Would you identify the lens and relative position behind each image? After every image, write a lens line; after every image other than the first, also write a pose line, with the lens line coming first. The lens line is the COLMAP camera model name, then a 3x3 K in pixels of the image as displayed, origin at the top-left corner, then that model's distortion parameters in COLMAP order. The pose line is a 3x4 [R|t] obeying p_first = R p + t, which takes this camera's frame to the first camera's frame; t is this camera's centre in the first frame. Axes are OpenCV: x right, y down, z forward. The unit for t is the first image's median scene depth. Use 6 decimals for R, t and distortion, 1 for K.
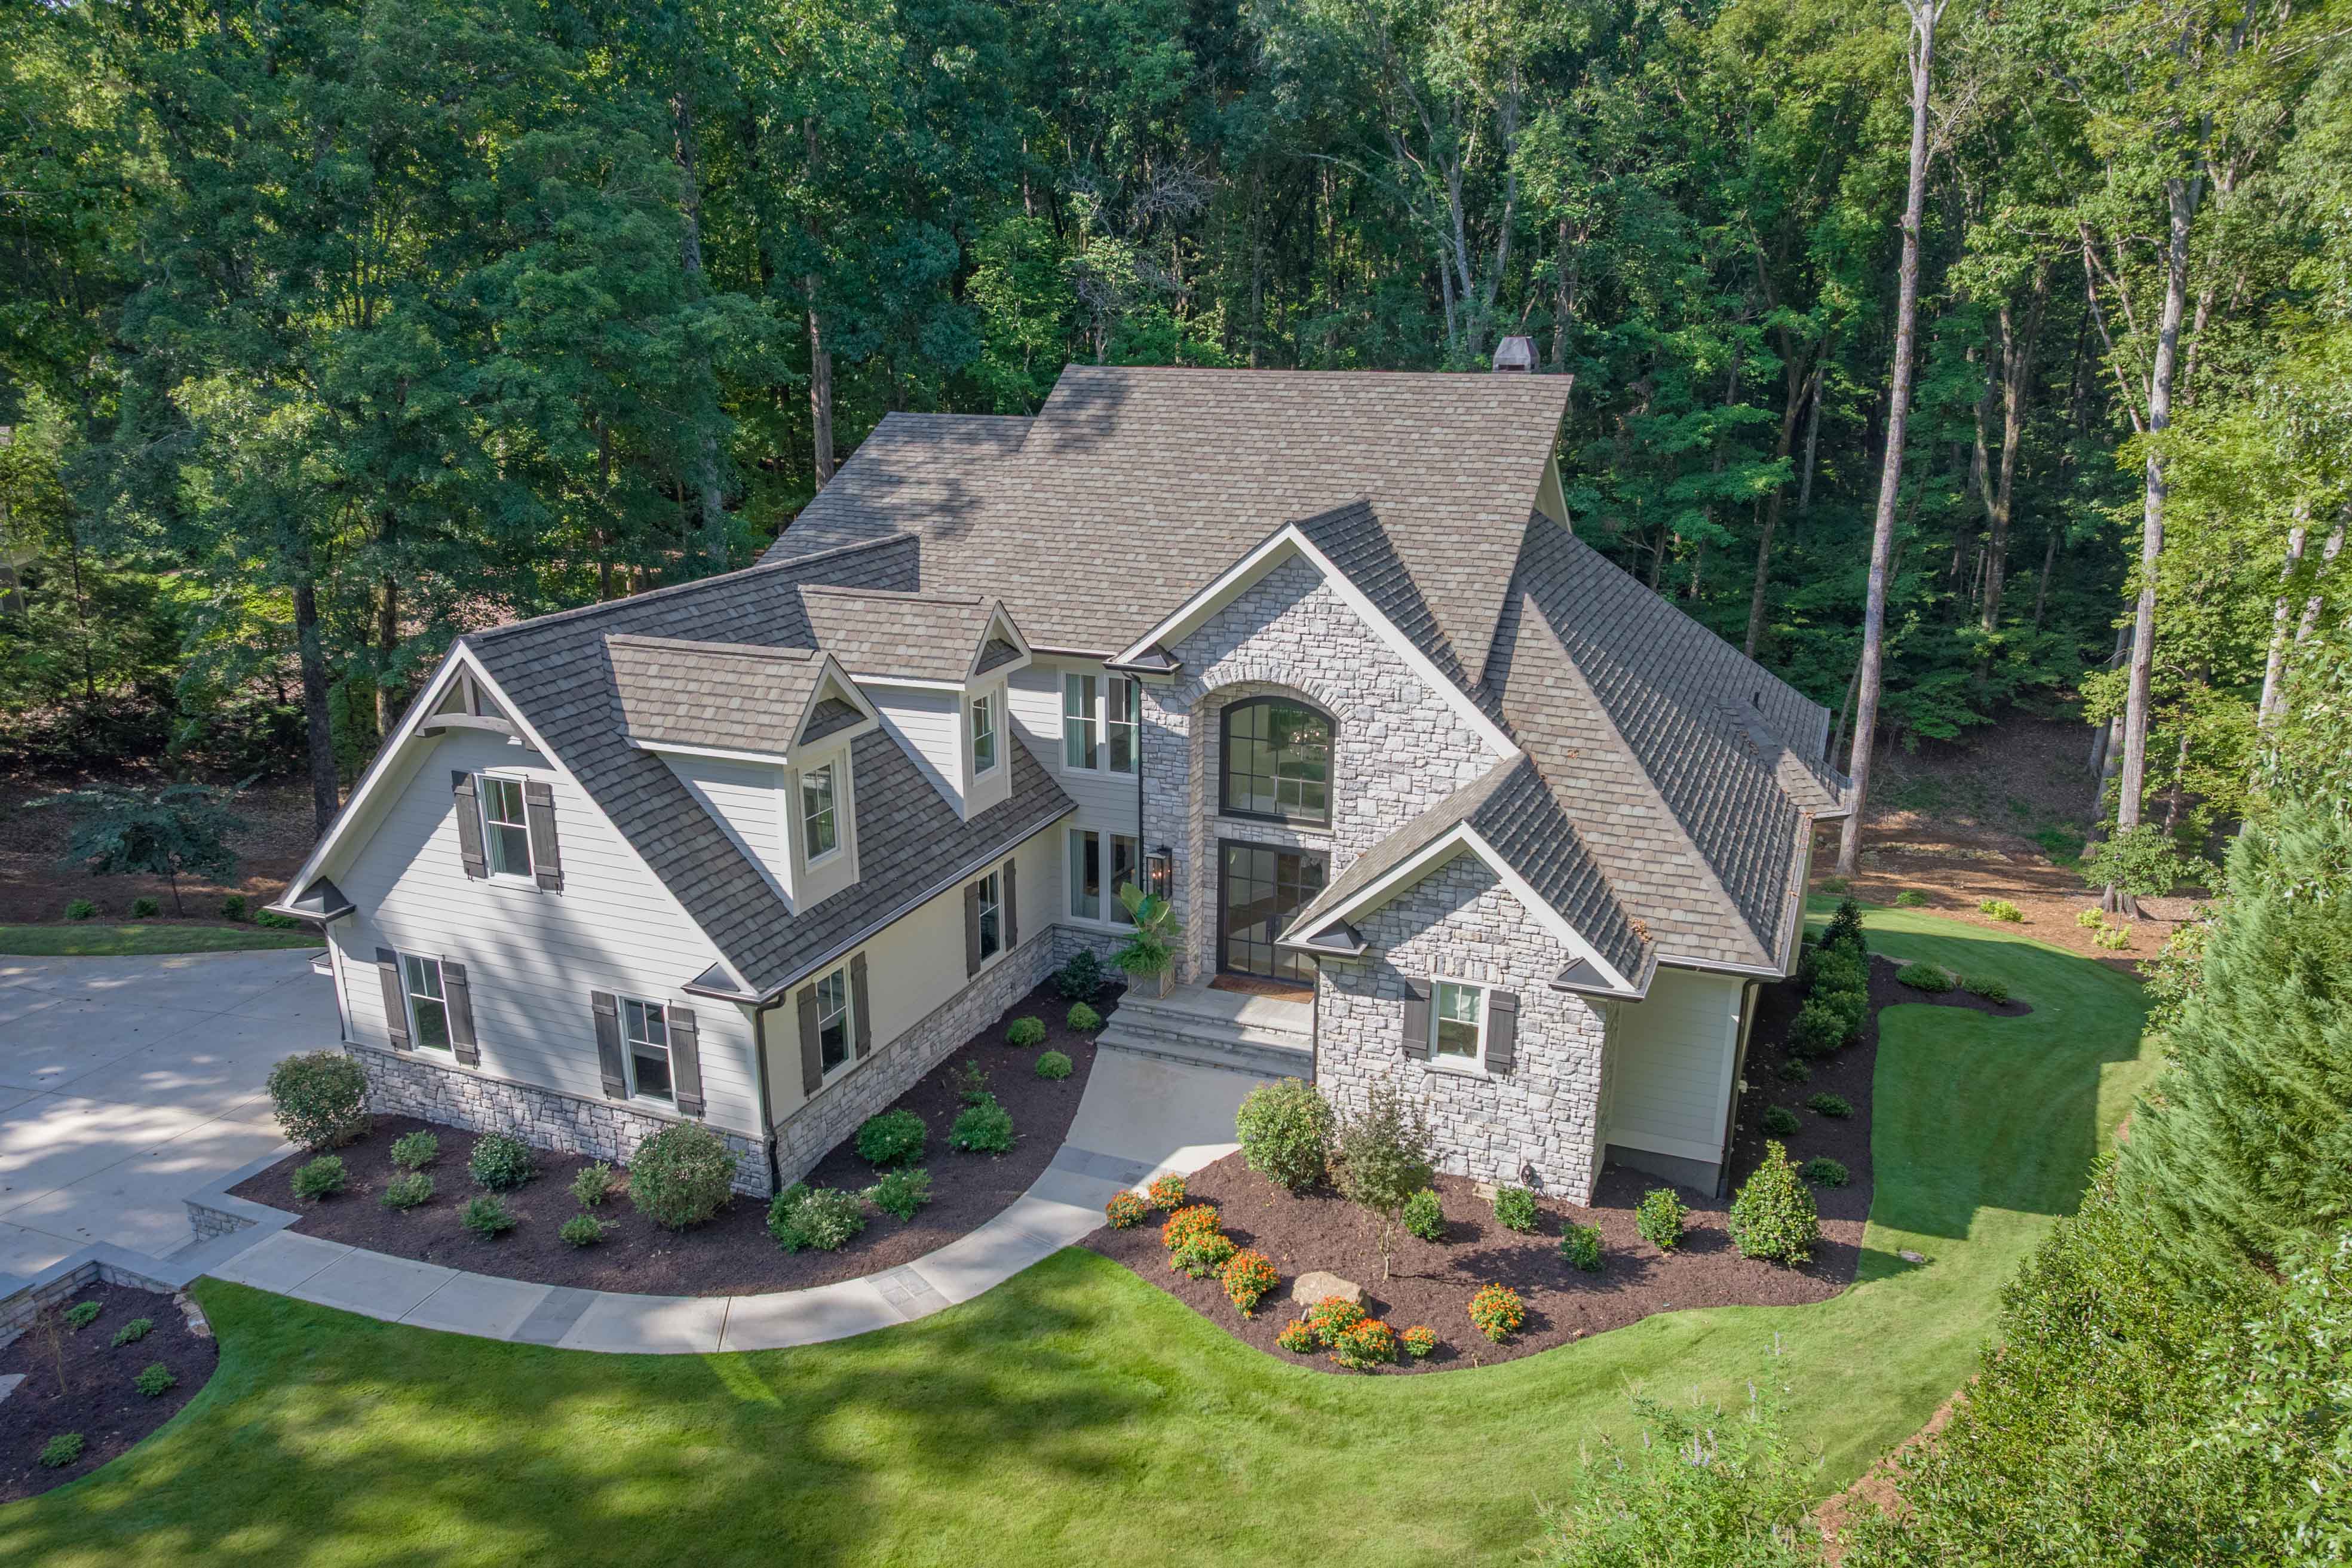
lens RADIAL K [[1673.0, 0, 1142.0], [0, 1673.0, 858.3], [0, 0, 1]] dist [-0.034231, -0.002414]
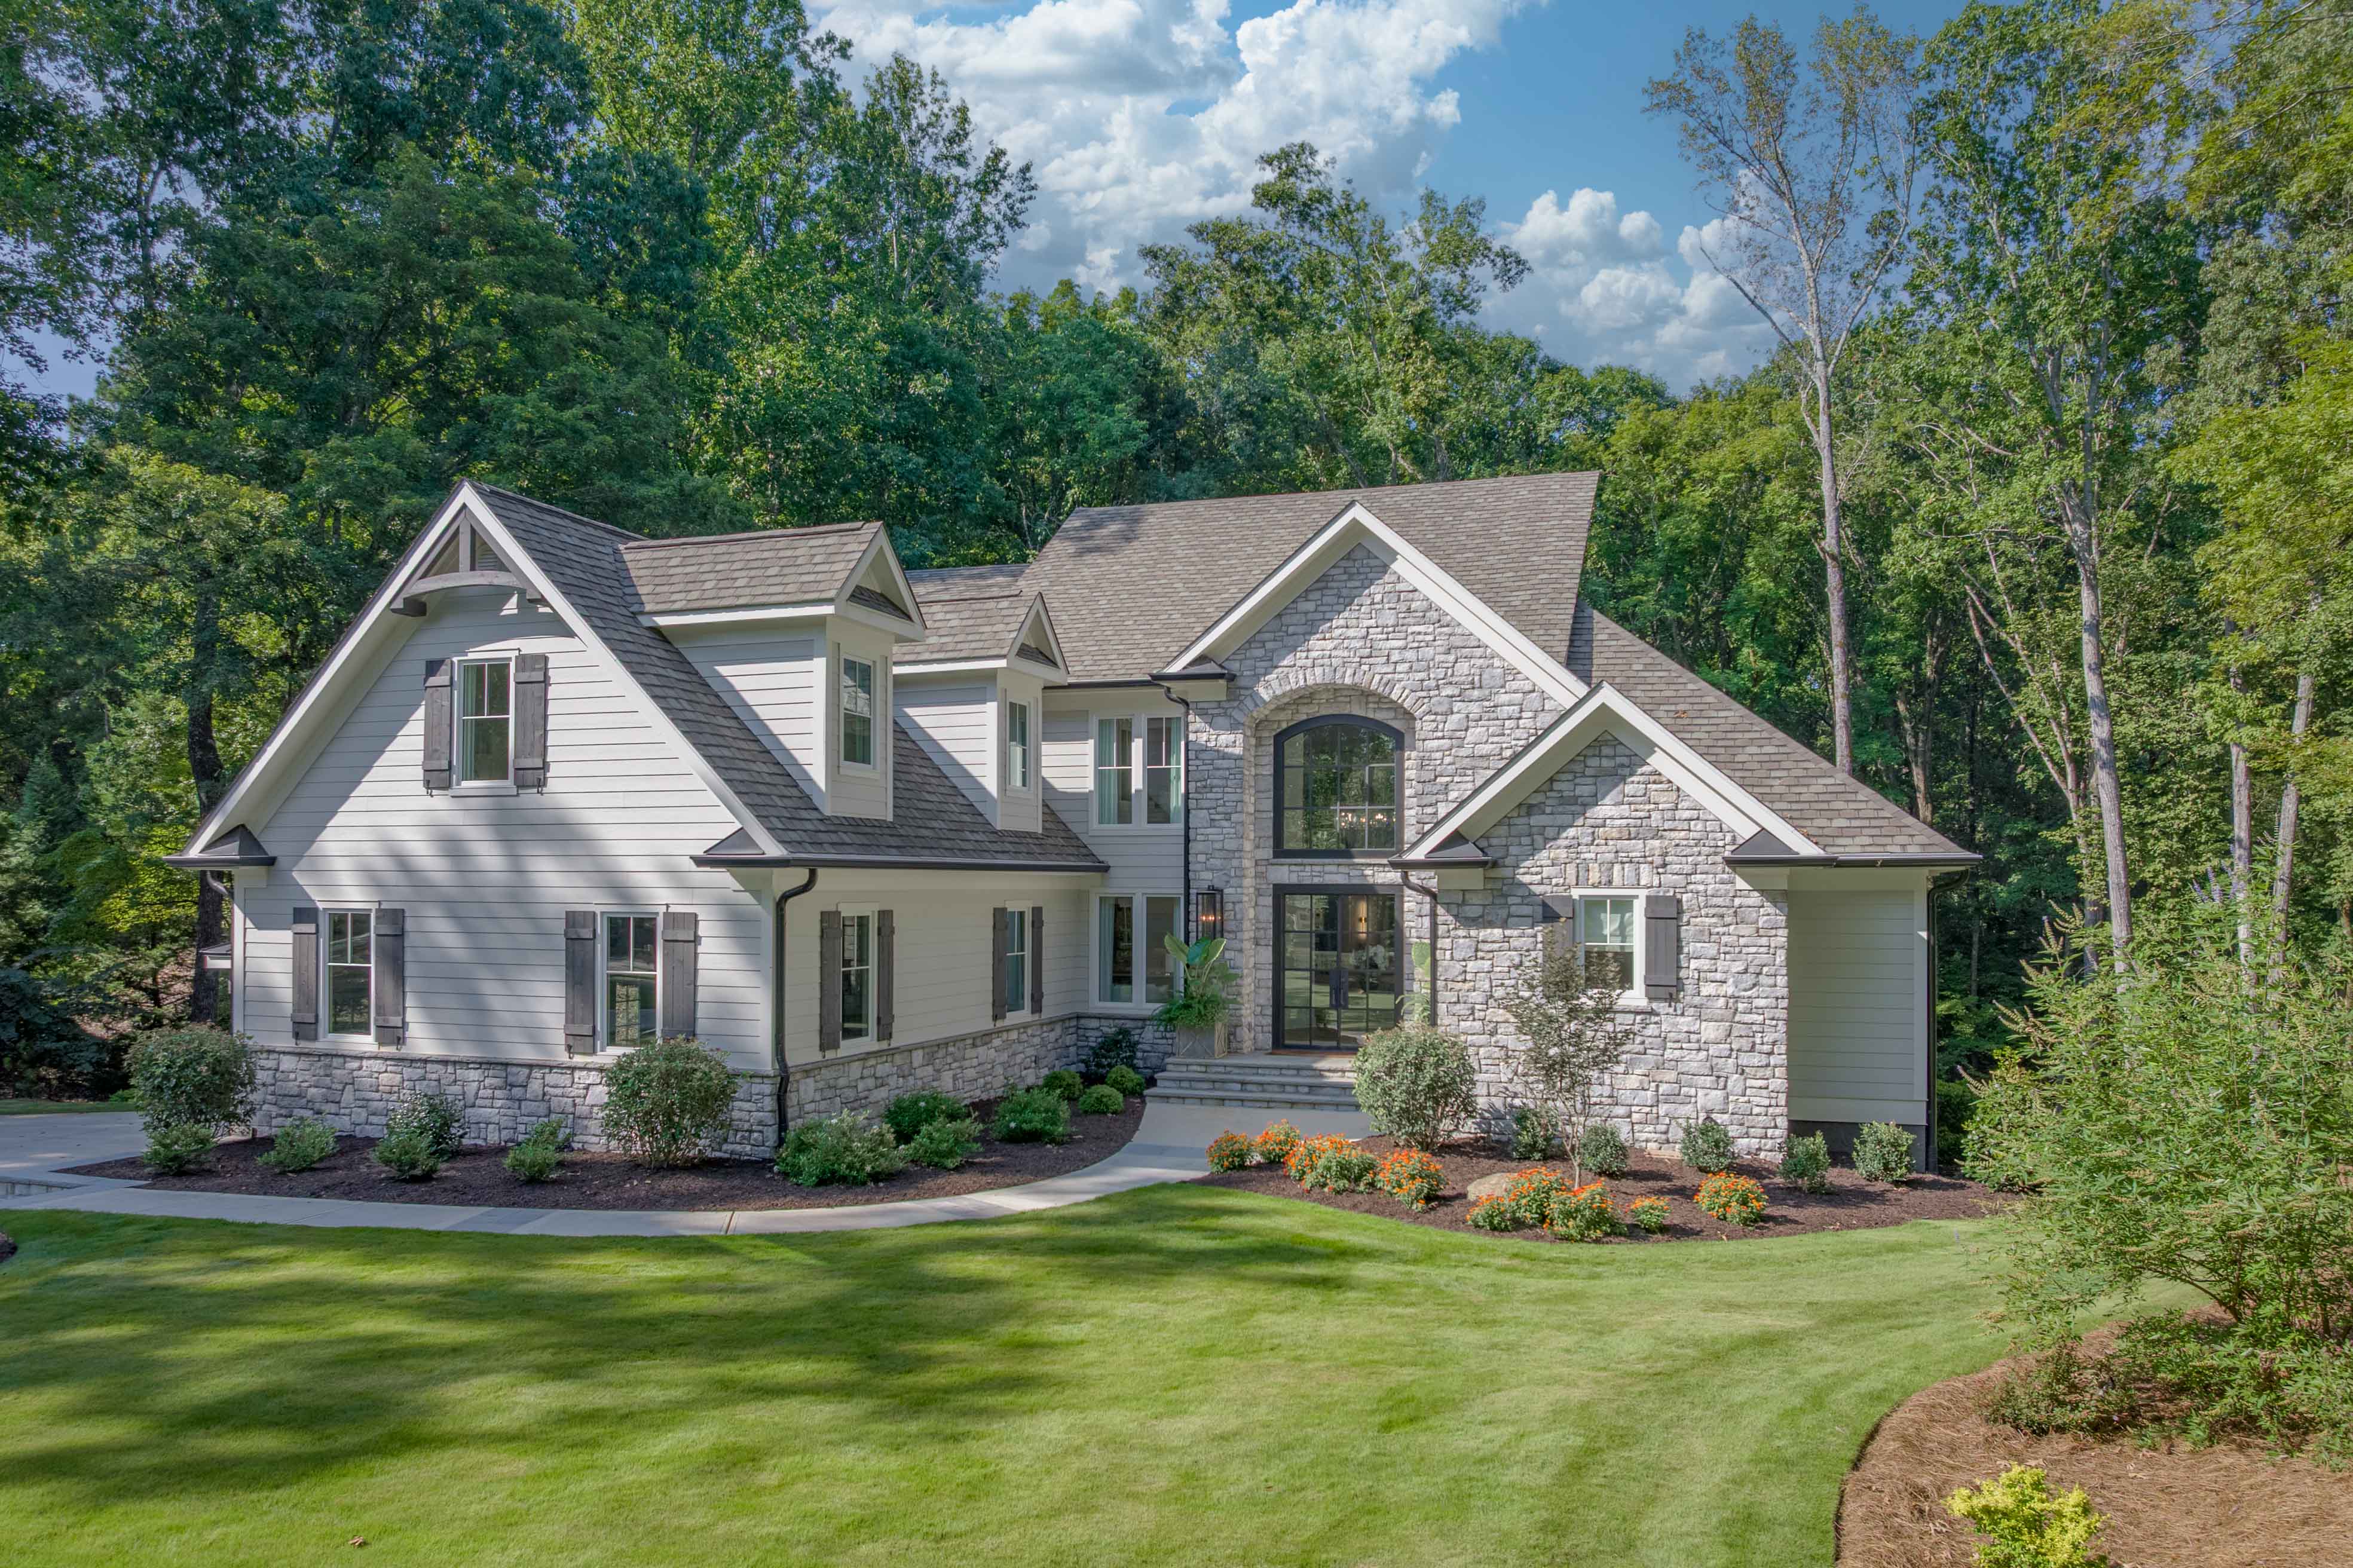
lens RADIAL K [[1673.7, 0, 1142.5], [0, 1673.7, 858.3], [0, 0, 1]] dist [-0.034231, -0.002414]
pose [[0.997581, 0.007512, 0.069109, -0.099255], [0.016028, 0.942503, -0.333812, 0.315433], [-0.067643, 0.334112, 0.940103, 0.191875]]
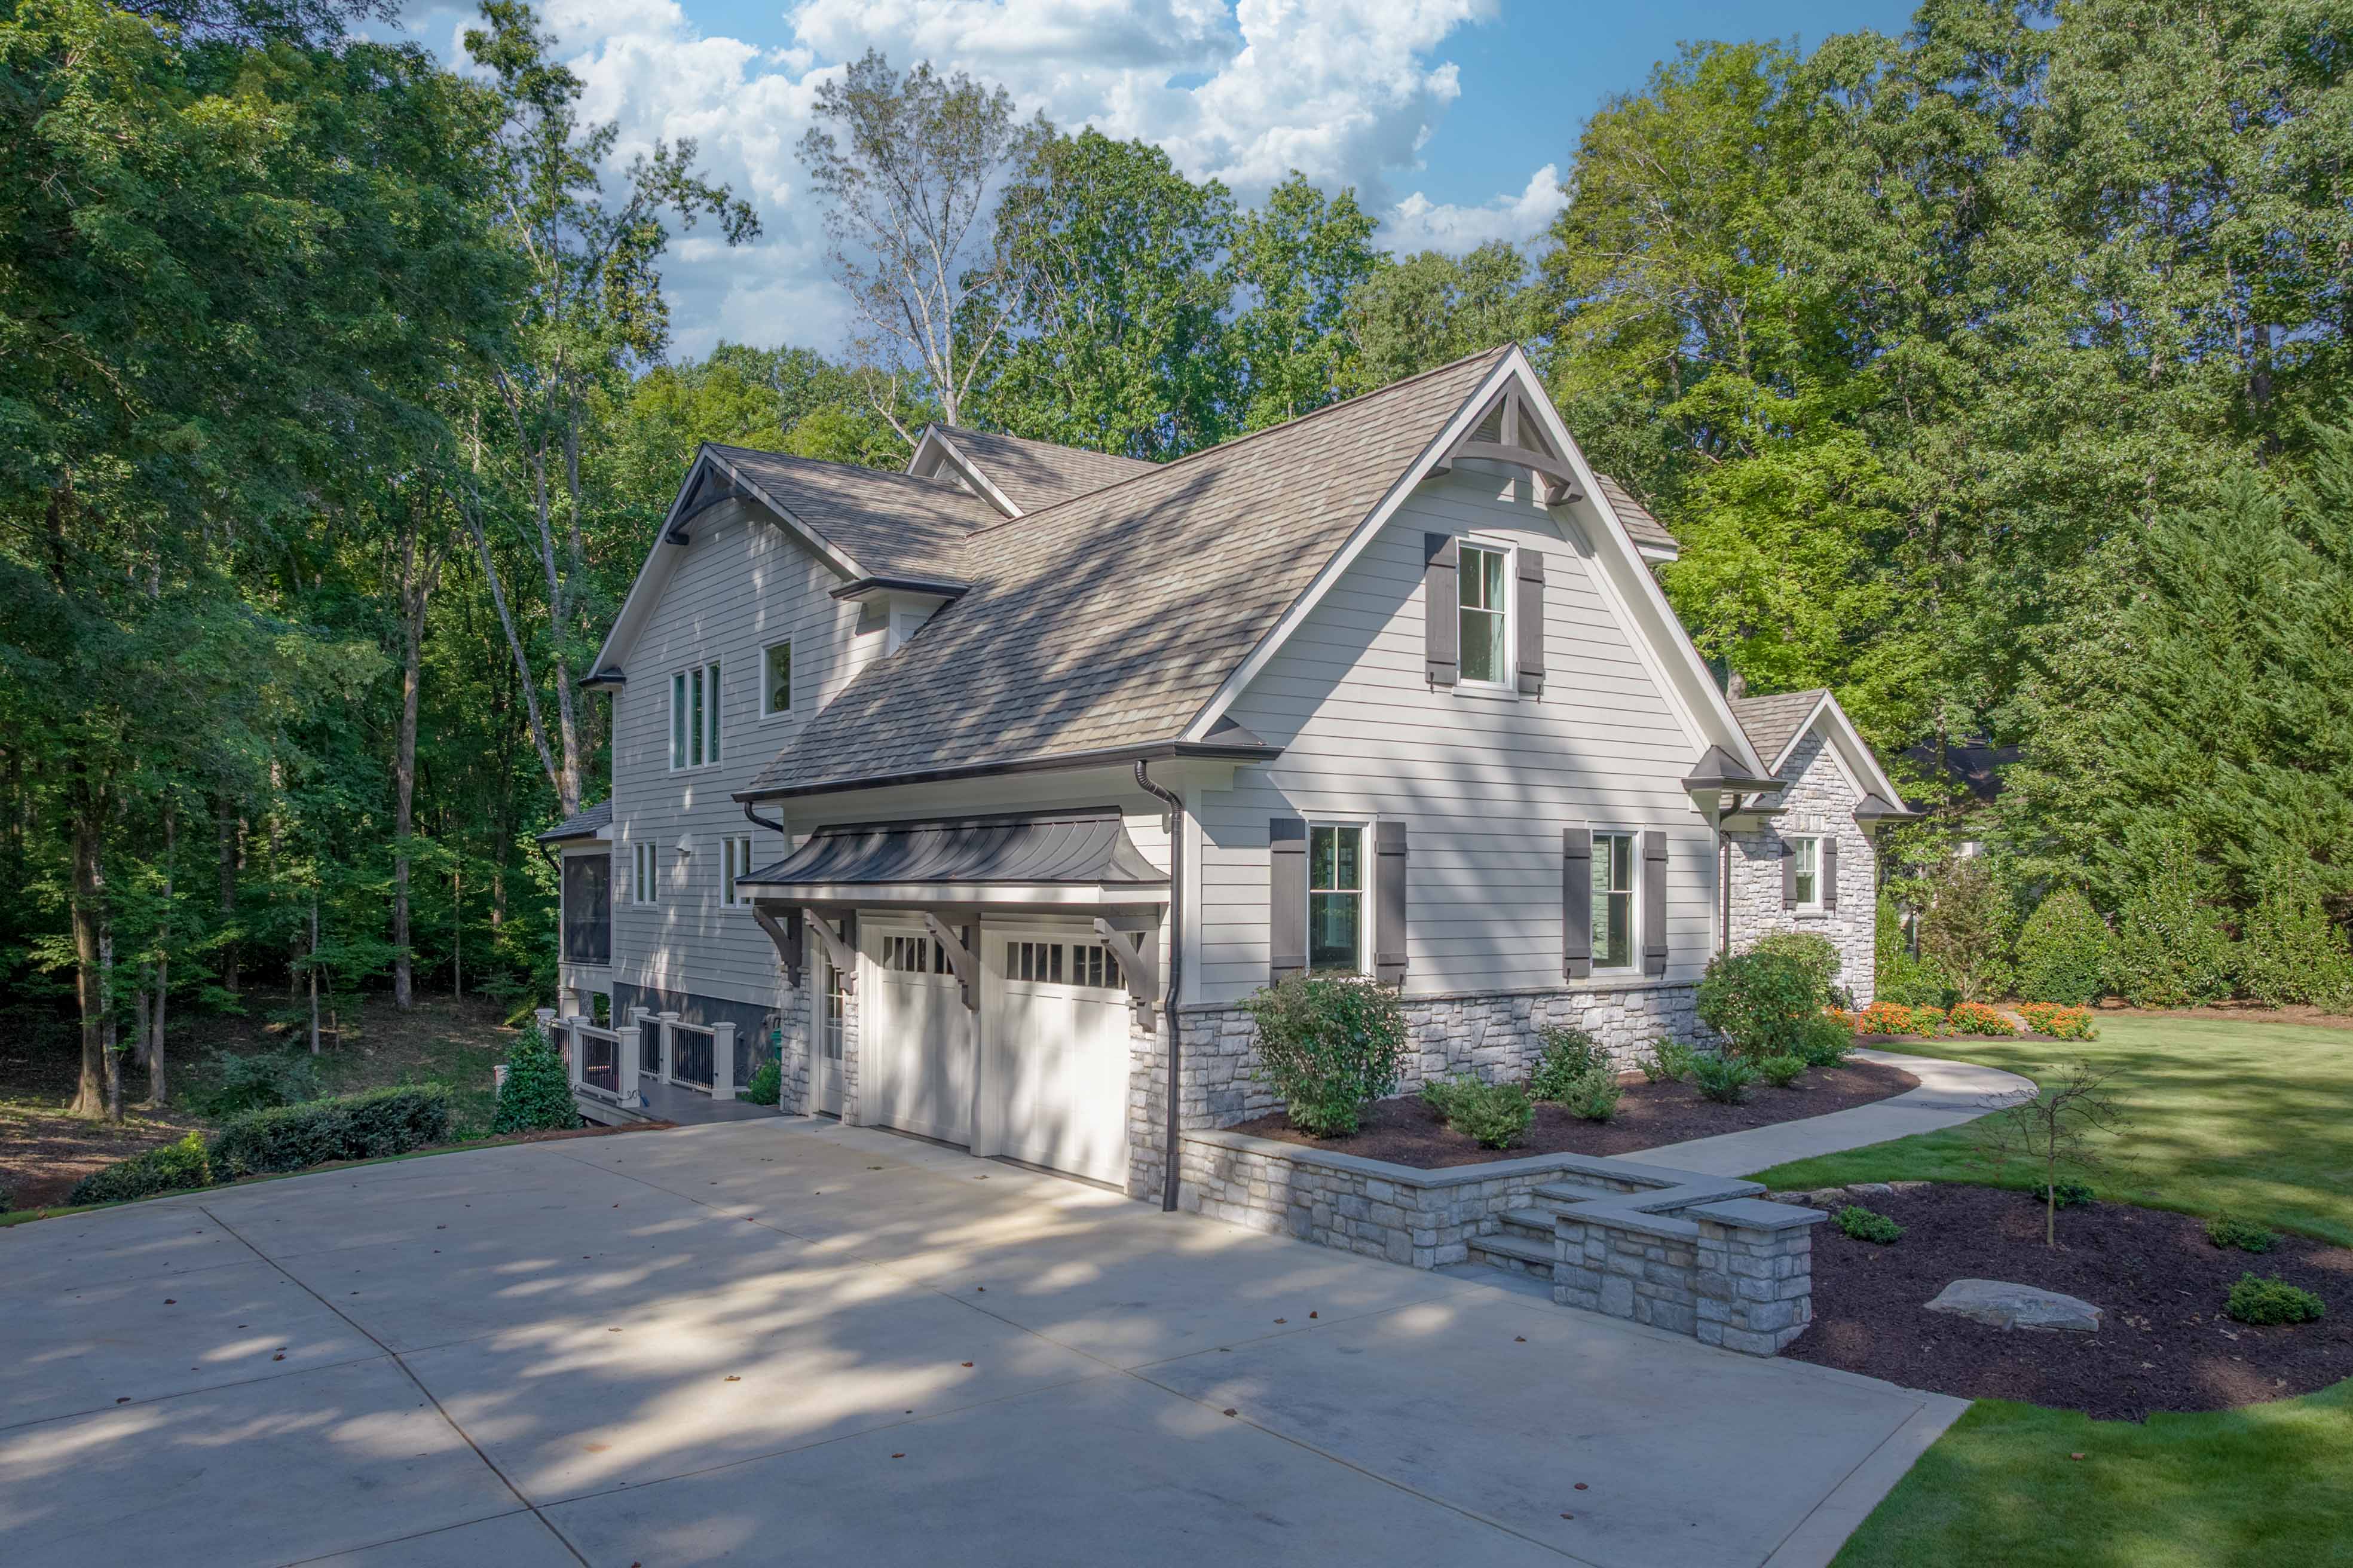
lens RADIAL K [[1683.2, 0, 1188.5], [0, 1683.2, 855.1], [0, 0, 1]] dist [0.009348, -0.095894]
pose [[0.506201, 0.020505, 0.862172, -1.038721], [0.272680, 0.944625, -0.182563, 0.177020], [-0.818173, 0.327510, 0.472578, 0.735616]]
